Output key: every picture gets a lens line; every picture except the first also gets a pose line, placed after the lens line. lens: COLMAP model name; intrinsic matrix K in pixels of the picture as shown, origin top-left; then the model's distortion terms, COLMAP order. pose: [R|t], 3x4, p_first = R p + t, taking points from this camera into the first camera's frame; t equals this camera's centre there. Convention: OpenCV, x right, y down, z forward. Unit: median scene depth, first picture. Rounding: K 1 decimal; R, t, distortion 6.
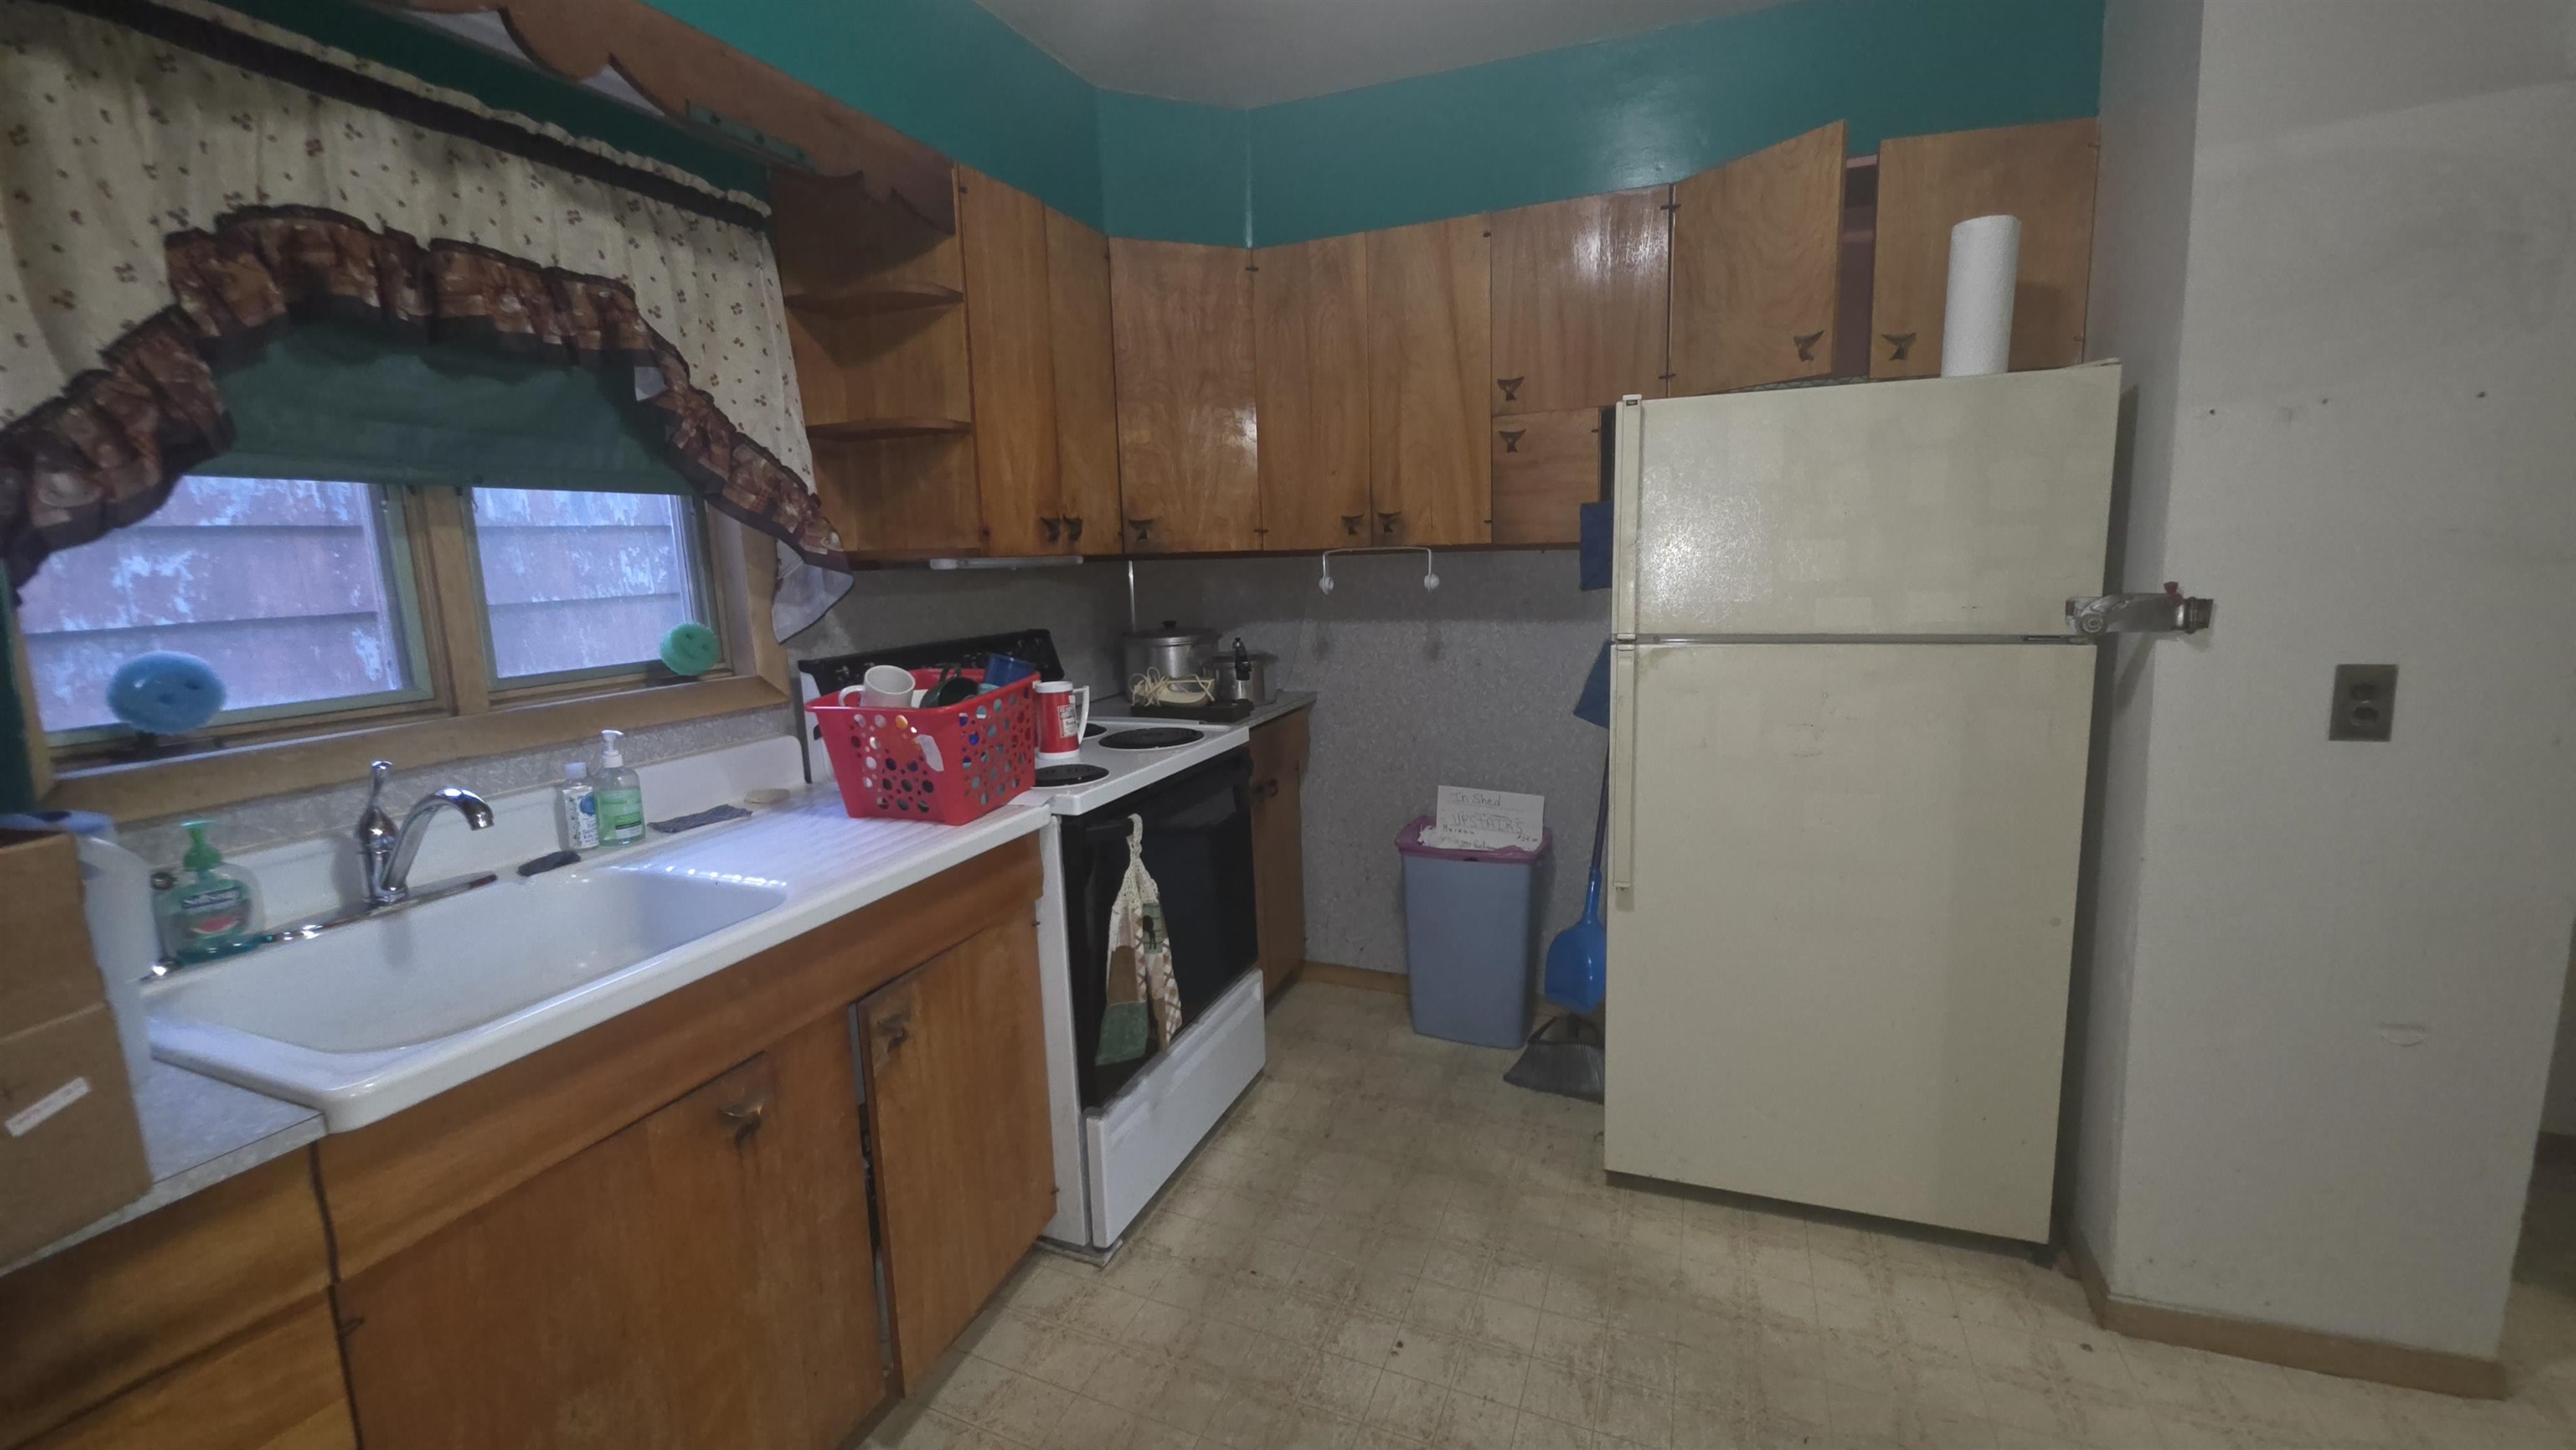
lens RADIAL K [[1023.1, 0, 1284.4], [0, 1023.1, 704.6], [0, 0, 1]] dist [0.010419, -0.007580]
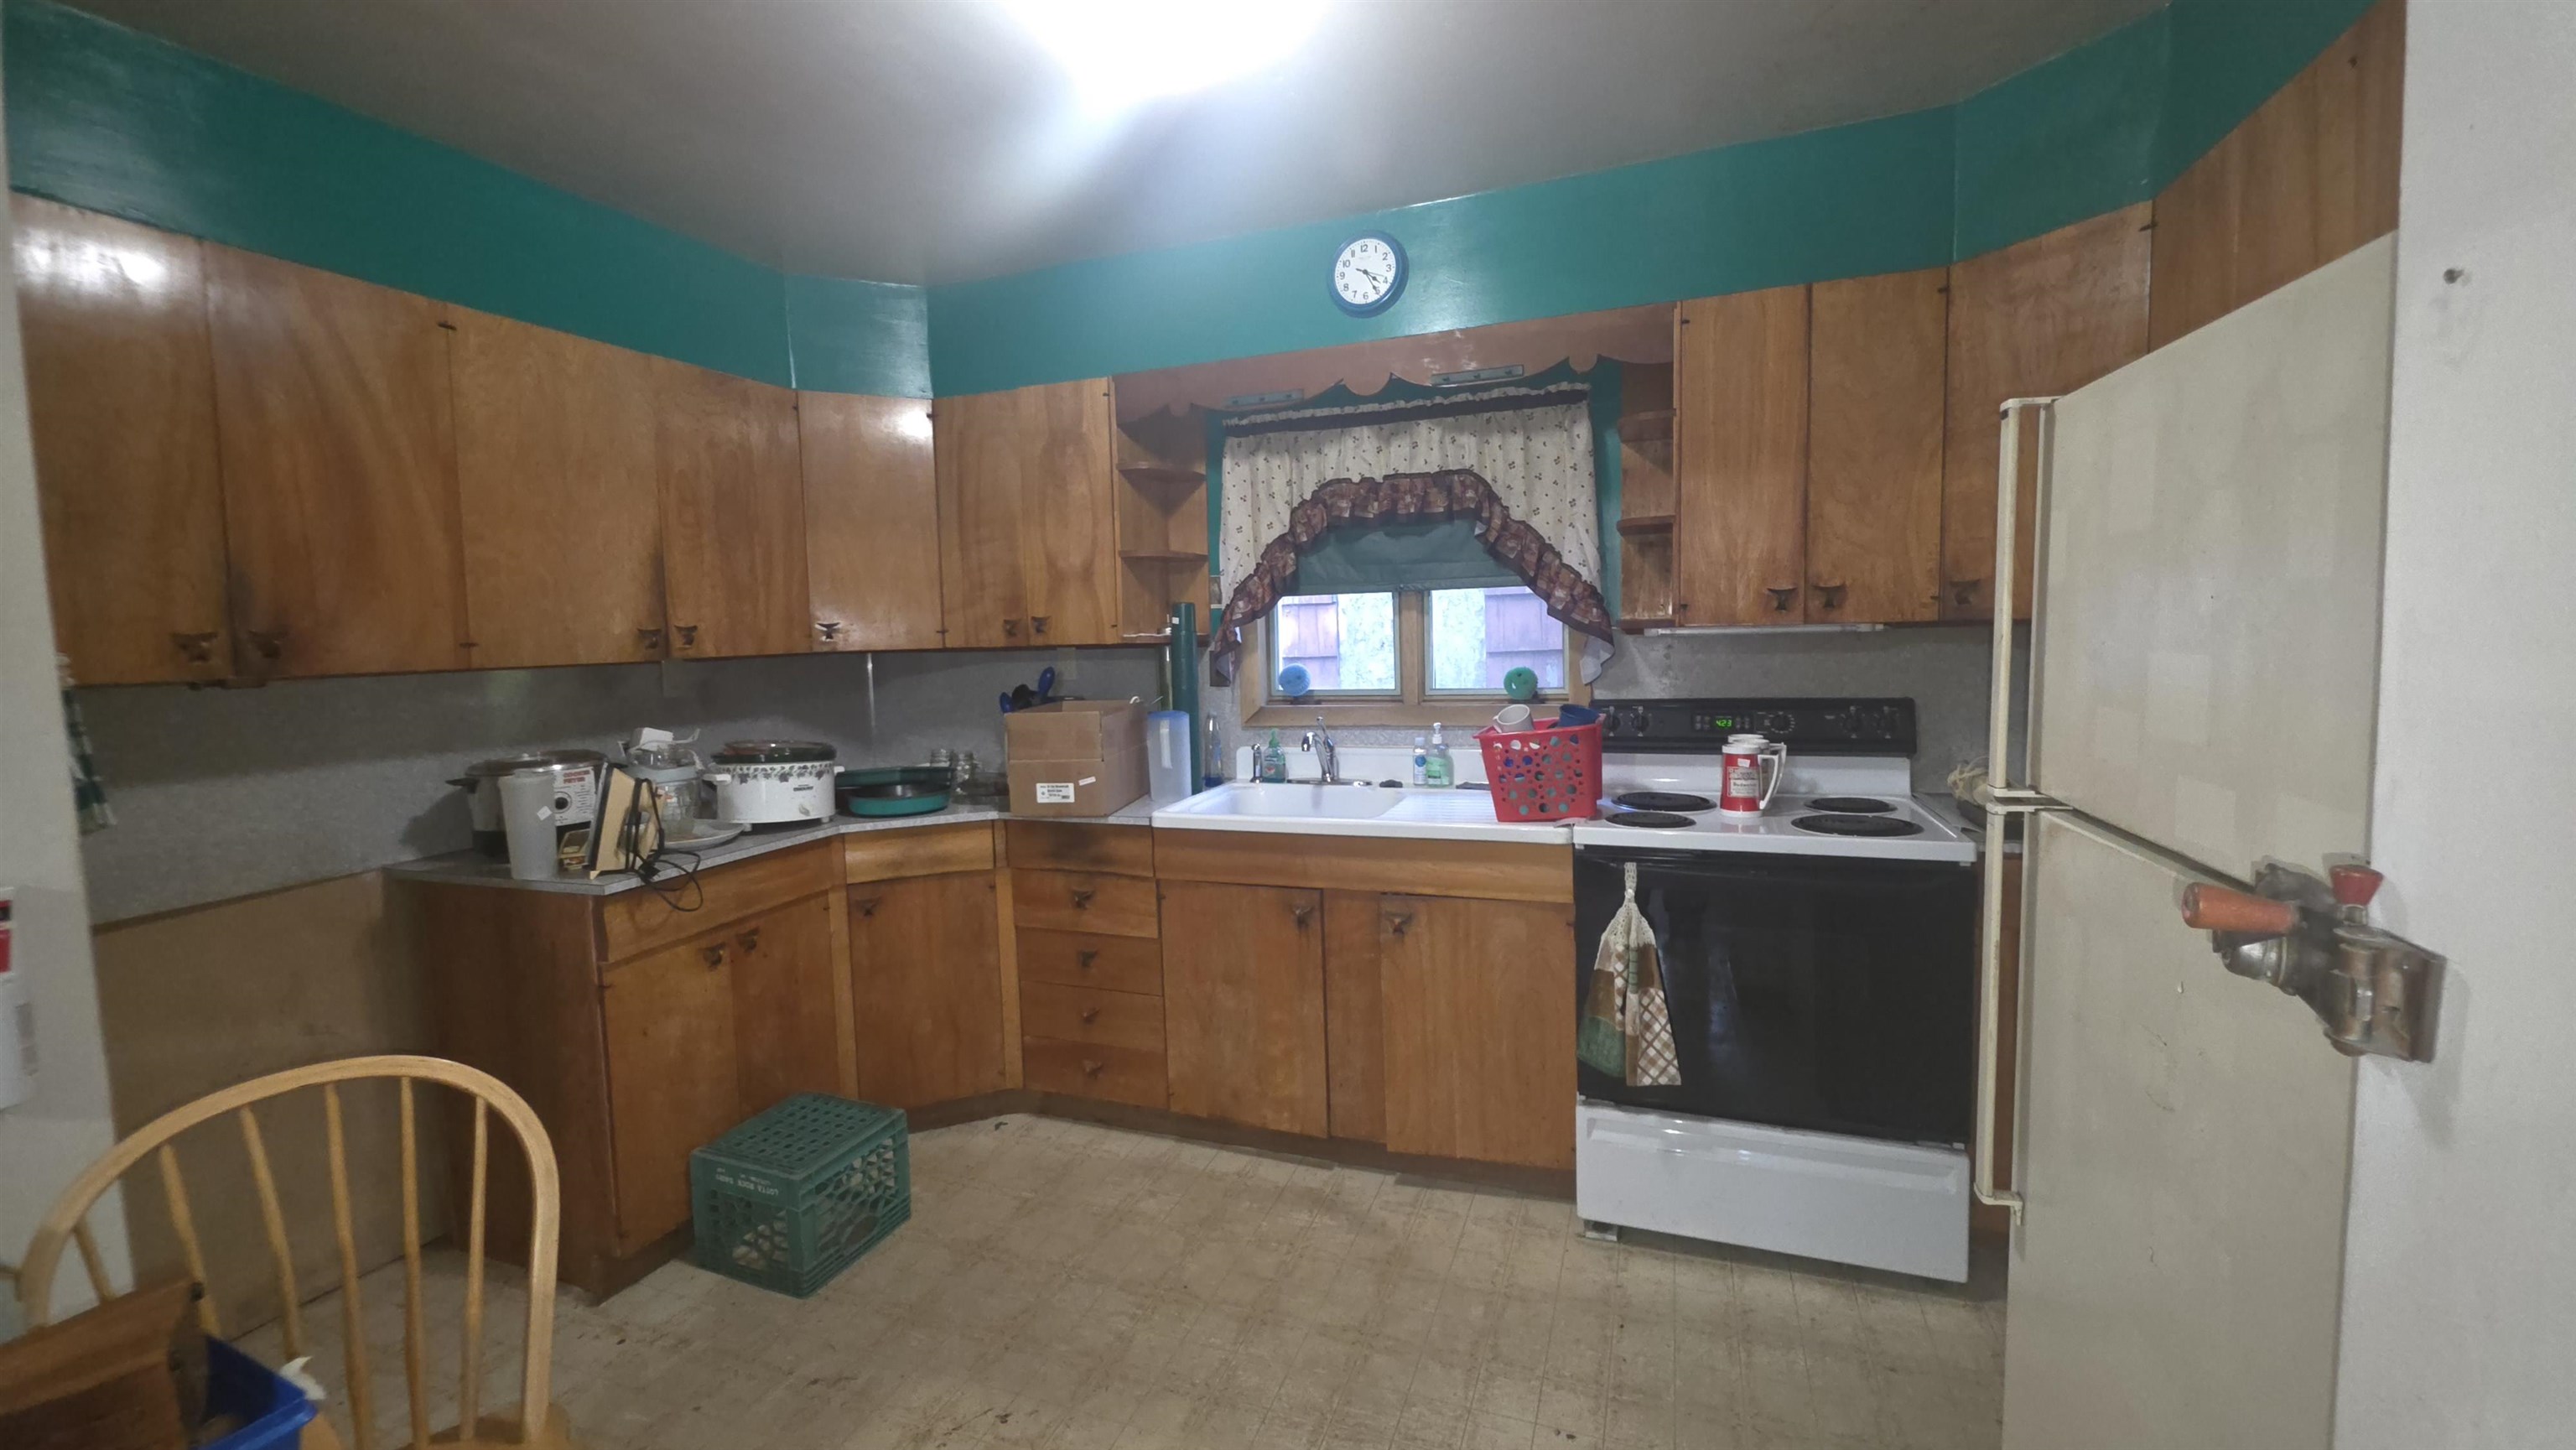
lens RADIAL K [[1023.1, 0, 1284.4], [0, 1023.1, 704.6], [0, 0, 1]] dist [0.010419, -0.007580]
pose [[0.034713, 0.104231, -0.993947, 1.092223], [-0.119375, 0.987859, 0.099424, -0.150758], [0.992242, 0.115201, 0.046735, 0.644022]]
